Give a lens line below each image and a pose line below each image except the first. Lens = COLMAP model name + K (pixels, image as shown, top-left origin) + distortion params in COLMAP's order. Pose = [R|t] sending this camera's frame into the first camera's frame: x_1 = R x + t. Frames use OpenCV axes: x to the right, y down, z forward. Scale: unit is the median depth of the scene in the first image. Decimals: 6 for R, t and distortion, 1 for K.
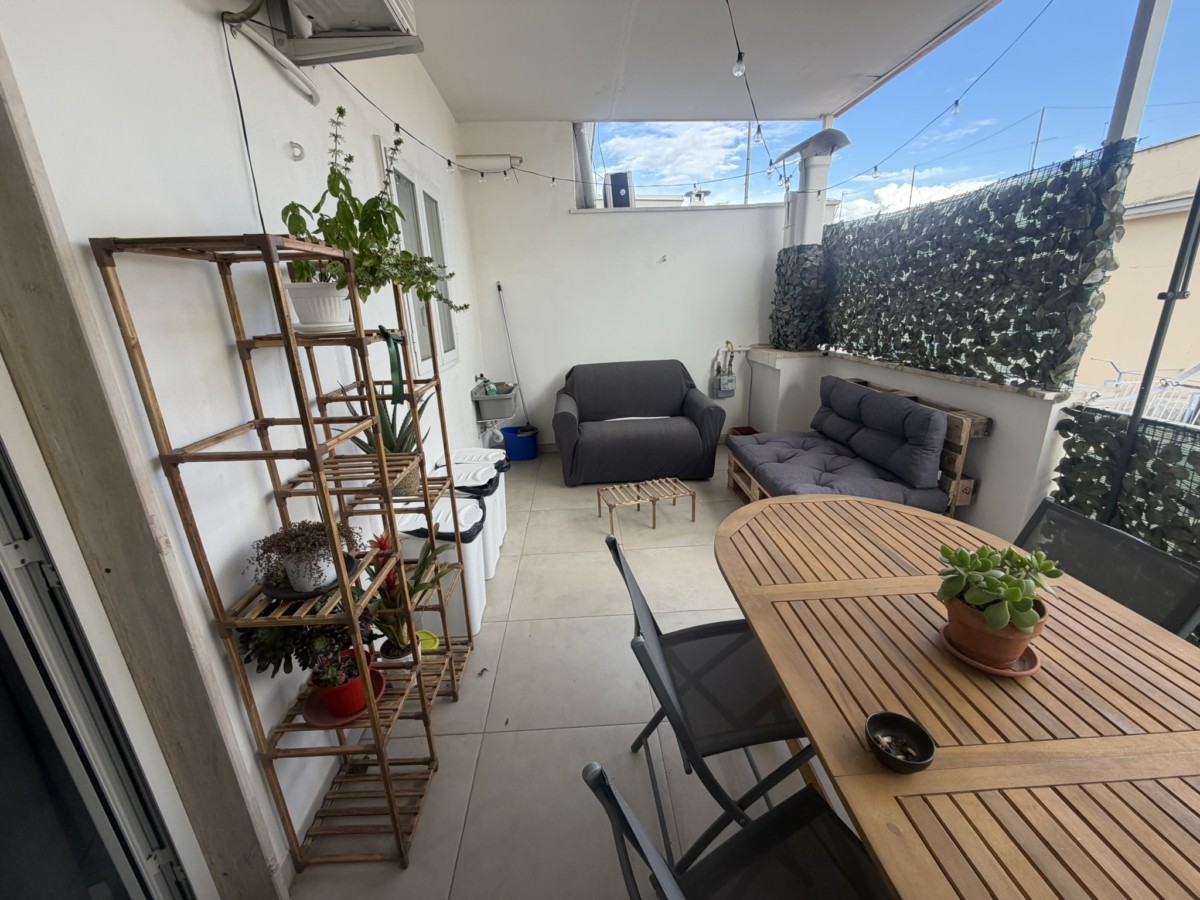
lens RADIAL K [[480.1, 0, 600.0], [0, 480.1, 450.0], [0, 0, 1]] dist [-0.002601, -0.000322]
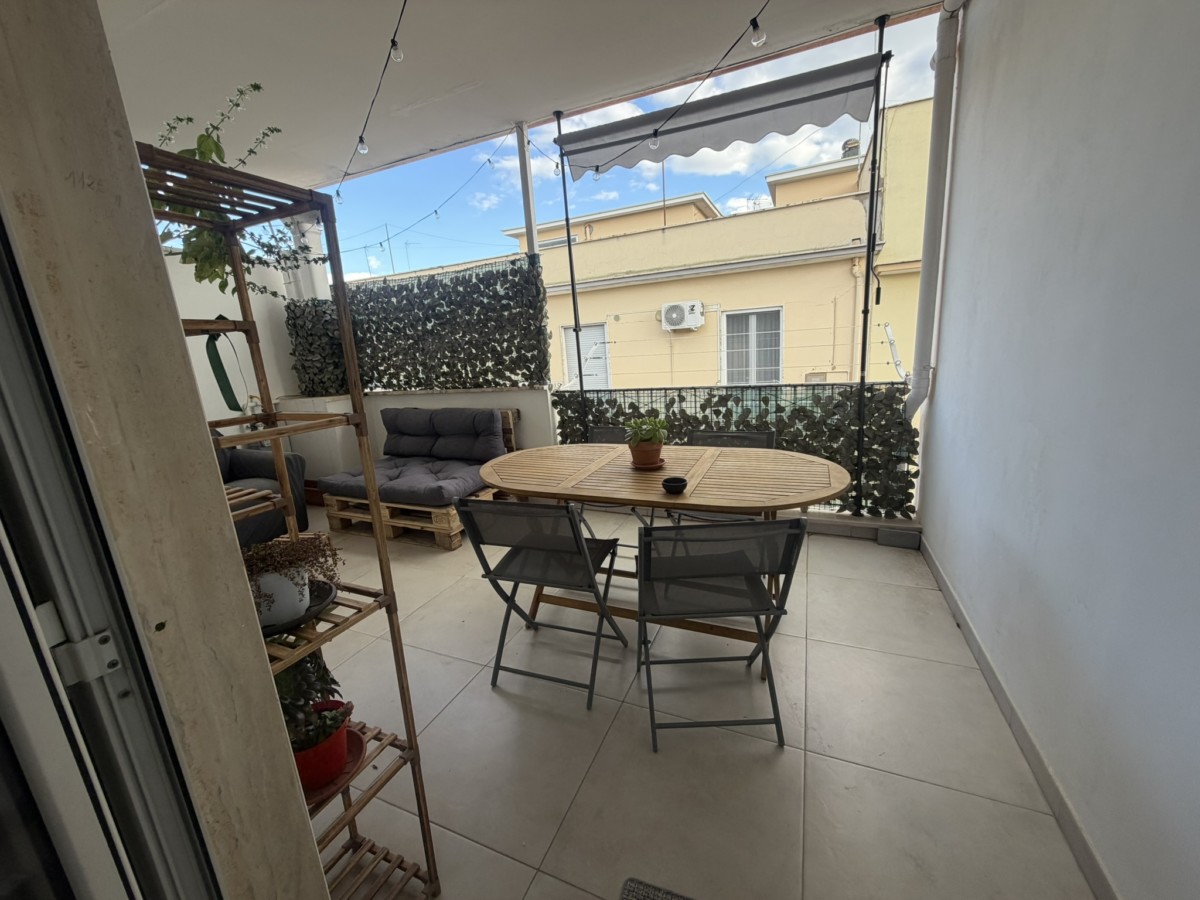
lens RADIAL K [[476.6, 0, 600.0], [0, 476.6, 450.0], [0, 0, 1]] dist [-0.000748, -0.000014]
pose [[0.431741, -0.192397, 0.881240, -0.512301], [0.317748, 0.946800, 0.051038, 0.072352], [-0.844178, 0.257977, 0.469906, 0.054872]]
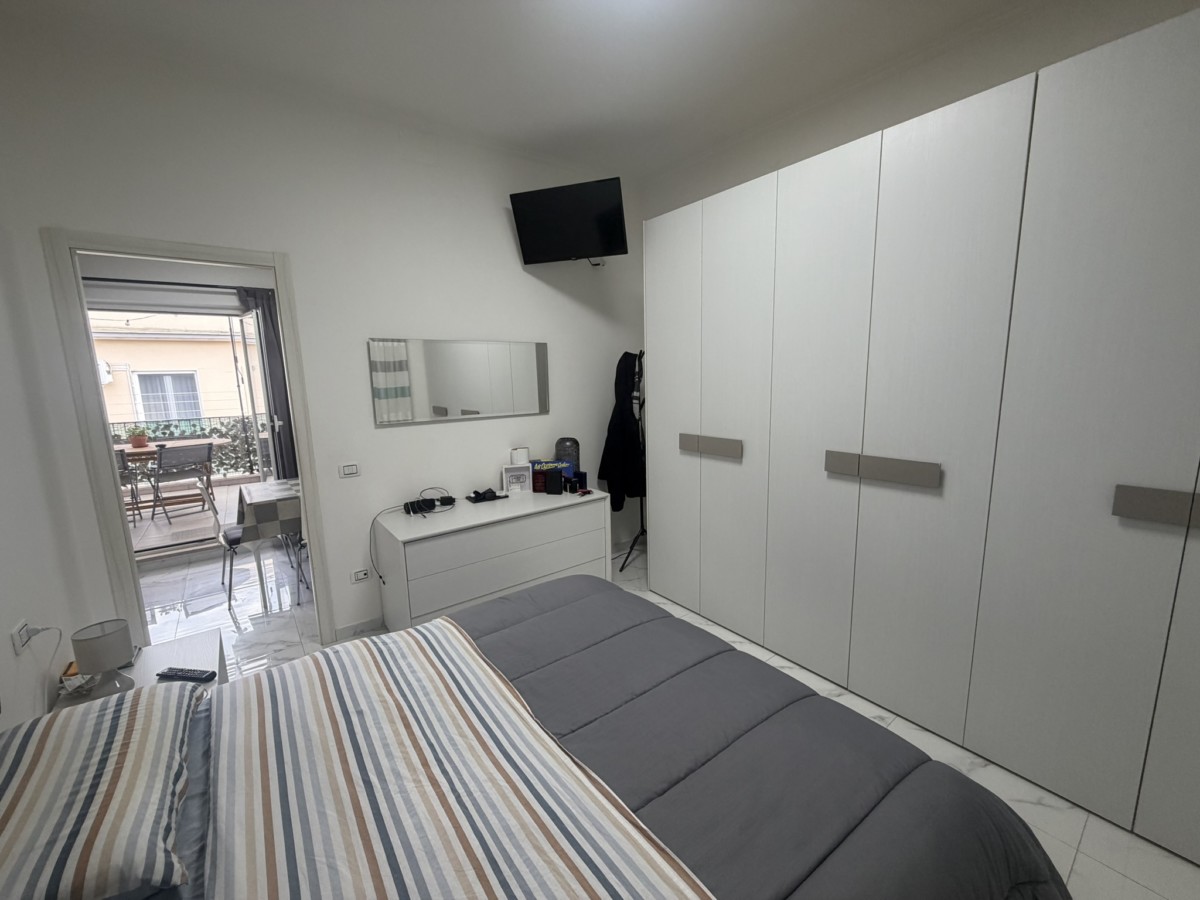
lens RADIAL K [[476.6, 0, 600.0], [0, 476.6, 450.0], [0, 0, 1]] dist [-0.000748, -0.000014]
pose [[-0.567207, -0.080210, 0.819660, -2.792491], [0.284497, 0.914896, 0.286403, 0.166561], [-0.772876, 0.395641, -0.496116, -0.146219]]
